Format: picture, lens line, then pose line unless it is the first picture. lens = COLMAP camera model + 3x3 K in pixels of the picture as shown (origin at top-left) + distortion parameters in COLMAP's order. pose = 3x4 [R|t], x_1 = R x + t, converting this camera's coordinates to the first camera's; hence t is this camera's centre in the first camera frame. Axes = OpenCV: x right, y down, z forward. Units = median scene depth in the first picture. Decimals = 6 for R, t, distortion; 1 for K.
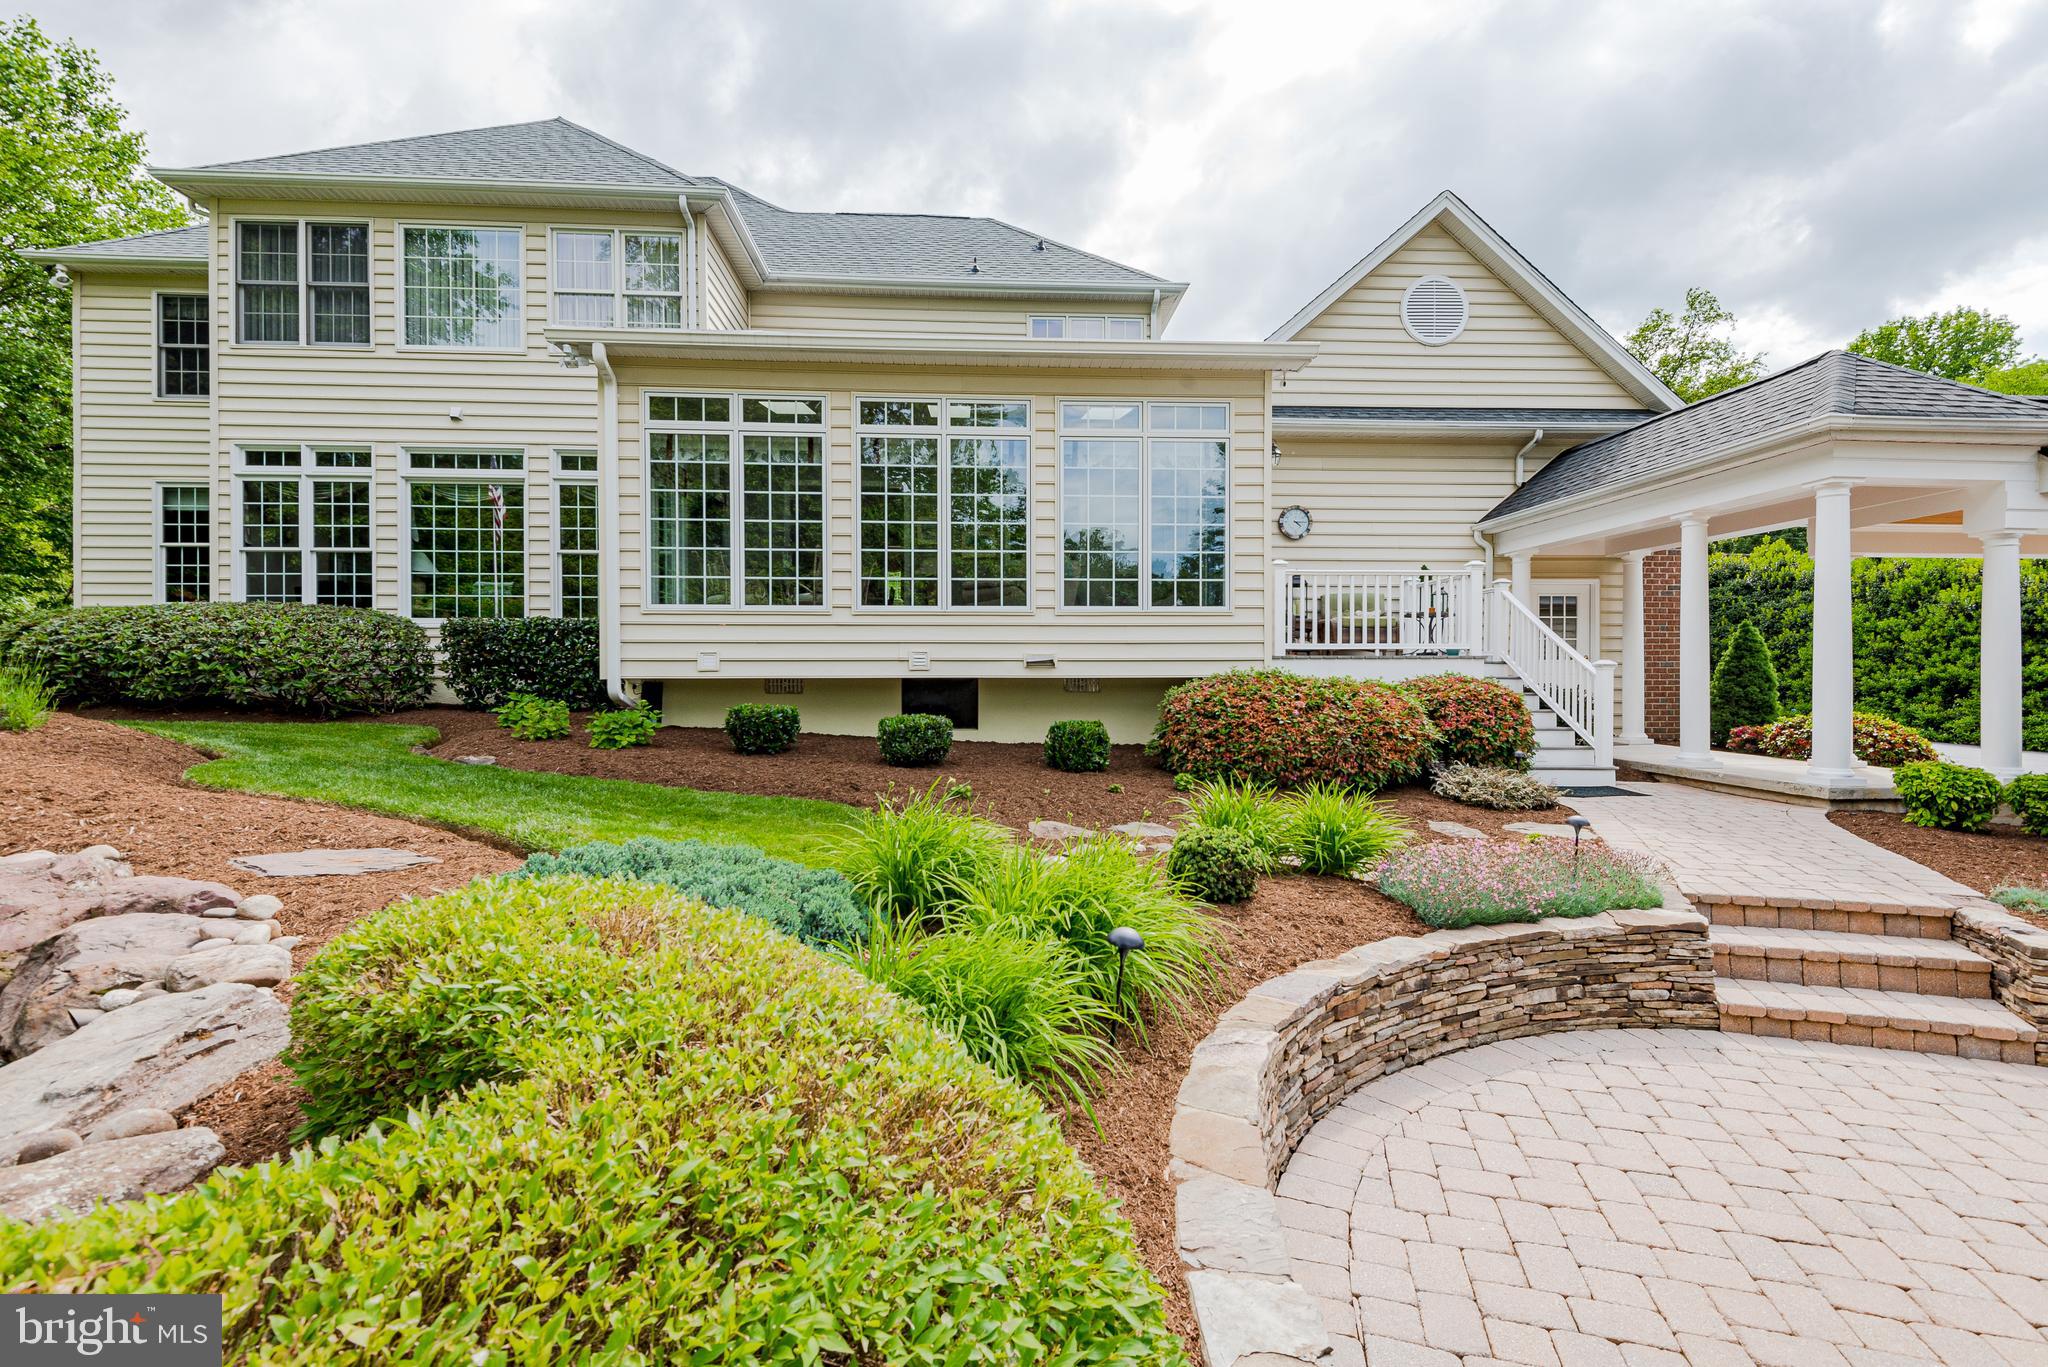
lens RADIAL K [[919.4, 0, 1031.7], [0, 919.4, 683.3], [0, 0, 1]] dist [0.022517, -0.009732]
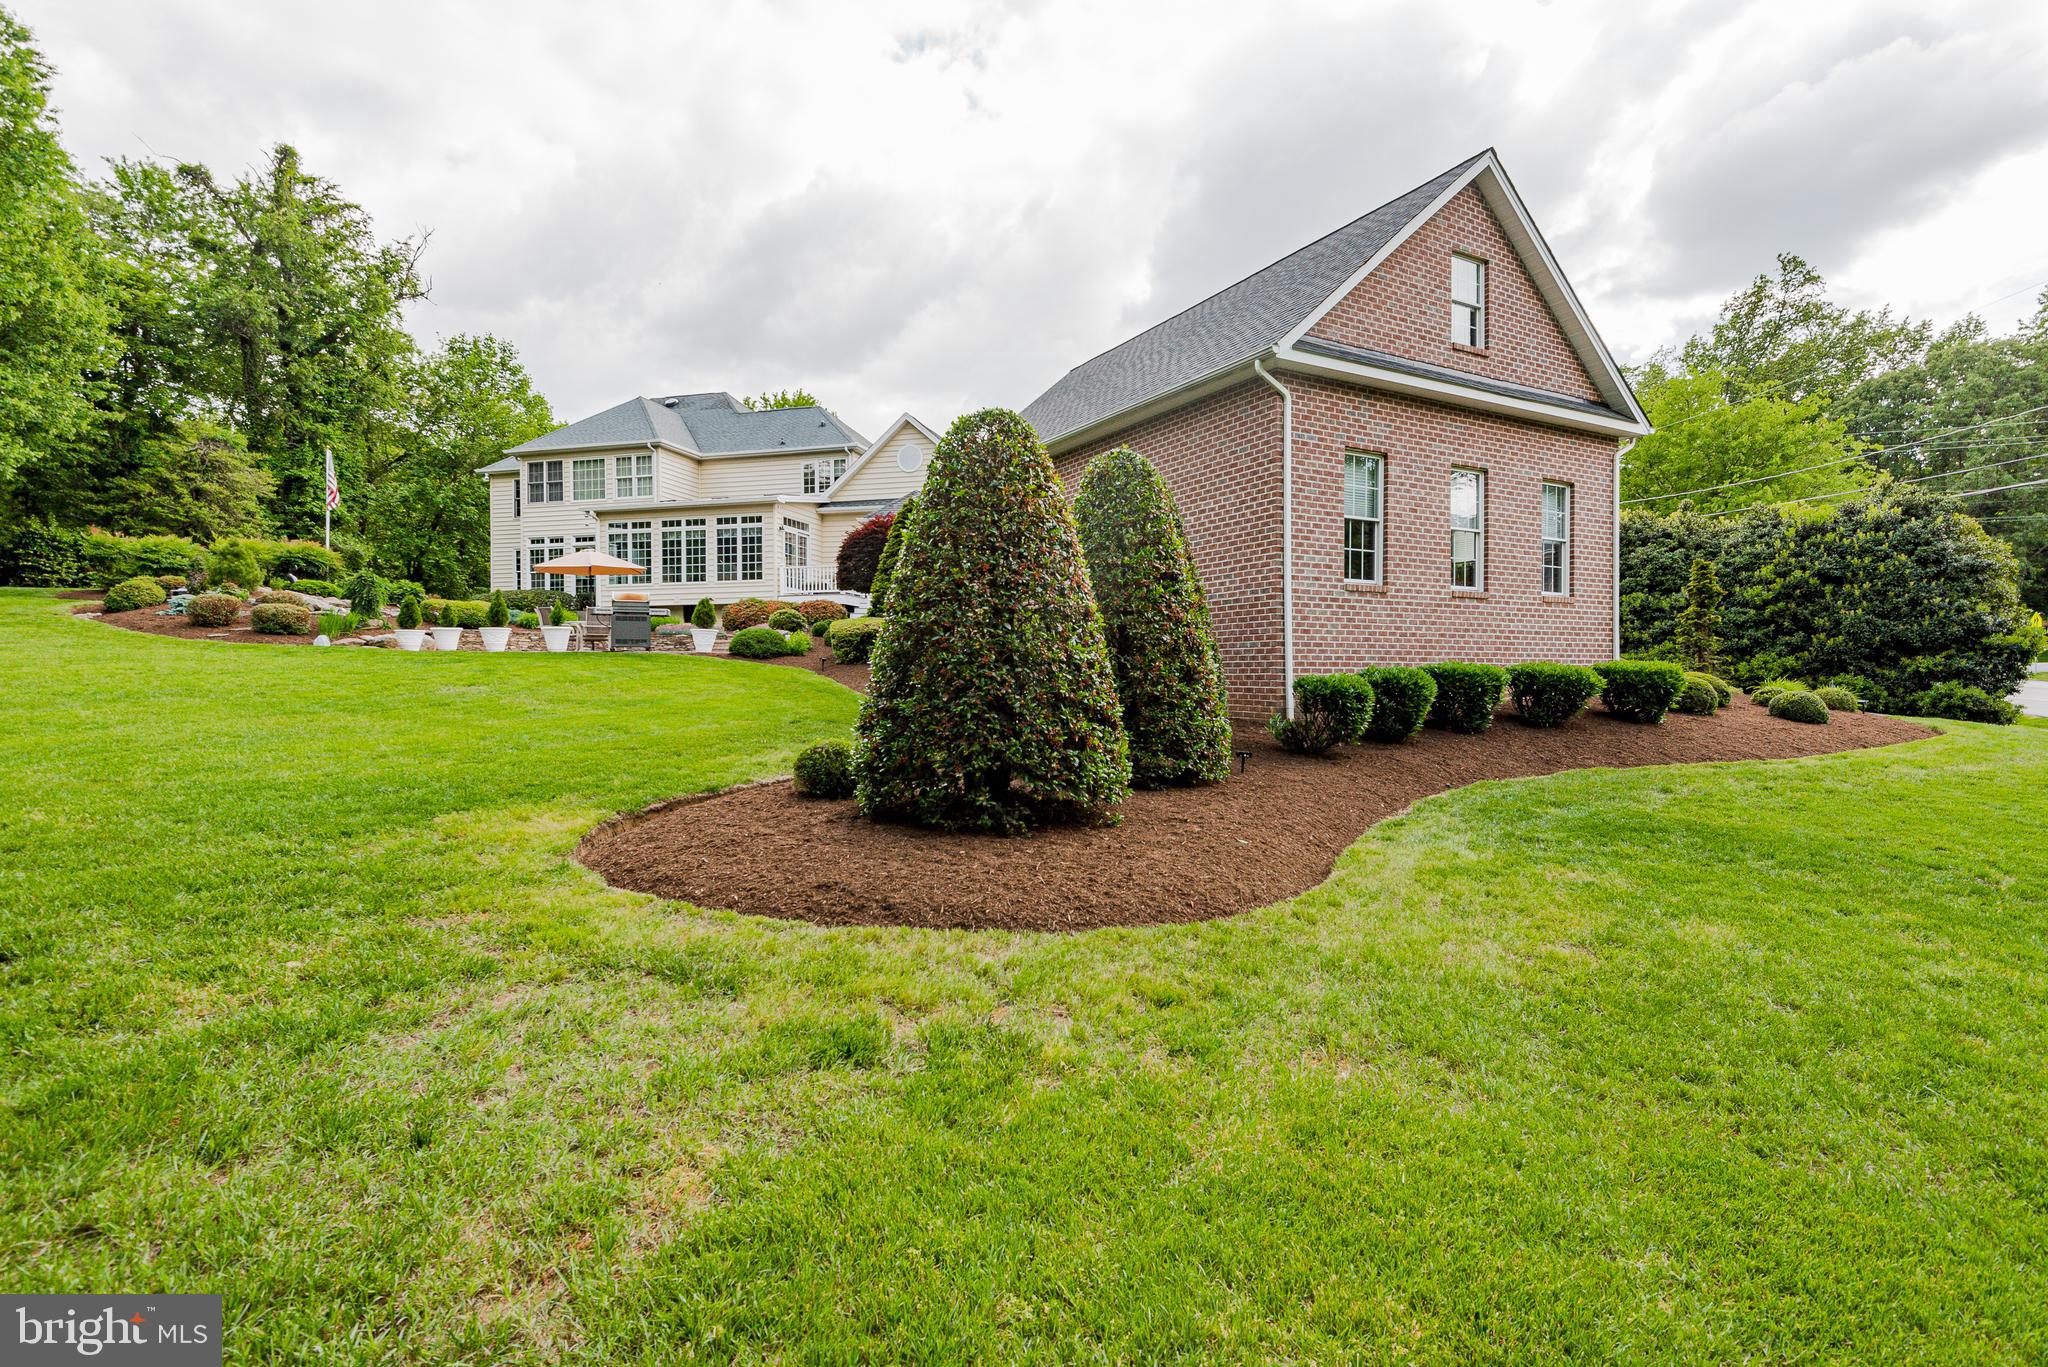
lens RADIAL K [[927.0, 0, 1045.2], [0, 927.0, 672.1], [0, 0, 1]] dist [0.009572, -0.007162]
pose [[0.951911, -0.002391, -0.306366, 1.670525], [0.002257, 0.999997, -0.000792, 0.188019], [0.306367, 0.000062, 0.951914, -1.359843]]
